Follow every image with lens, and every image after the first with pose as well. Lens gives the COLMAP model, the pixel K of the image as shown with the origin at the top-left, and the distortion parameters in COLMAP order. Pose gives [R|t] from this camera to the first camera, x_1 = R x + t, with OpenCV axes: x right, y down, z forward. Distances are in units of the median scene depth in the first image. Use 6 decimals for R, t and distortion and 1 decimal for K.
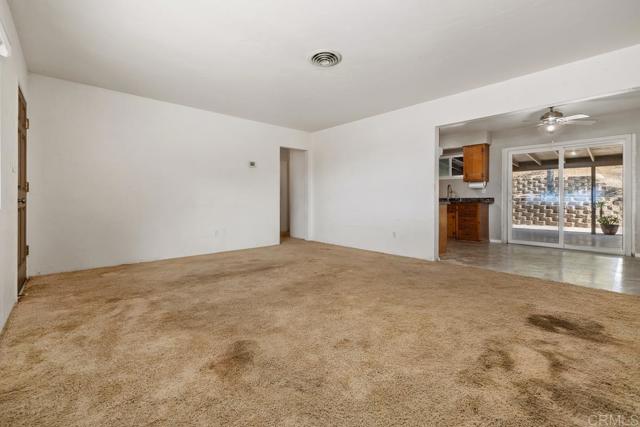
lens RADIAL K [[280.6, 0, 320.1], [0, 280.6, 195.9], [0, 0, 1]] dist [-0.000622, -0.000193]
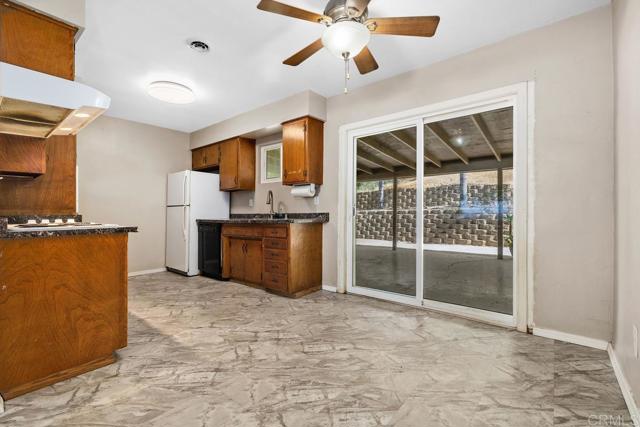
lens RADIAL K [[277.7, 0, 327.4], [0, 277.7, 210.0], [0, 0, 1]] dist [0.000706, 0.000019]
pose [[0.988237, -0.007927, 0.152724, 0.532367], [0.007067, 0.999956, 0.006171, -0.002540], [-0.152767, -0.005019, 0.988250, 0.441665]]
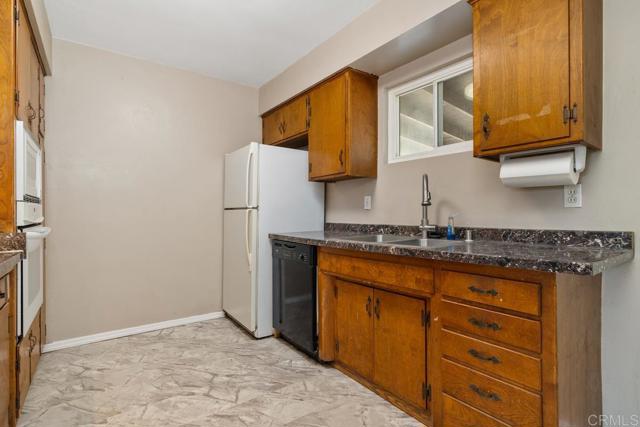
lens RADIAL K [[326.6, 0, 320.0], [0, 326.6, 213.5], [0, 0, 1]] dist [0.000240, 0.000185]
pose [[0.991736, -0.004909, -0.128198, 0.438143], [0.006867, 0.999866, 0.014840, -0.010688], [0.128108, -0.015598, 0.991638, 0.752259]]
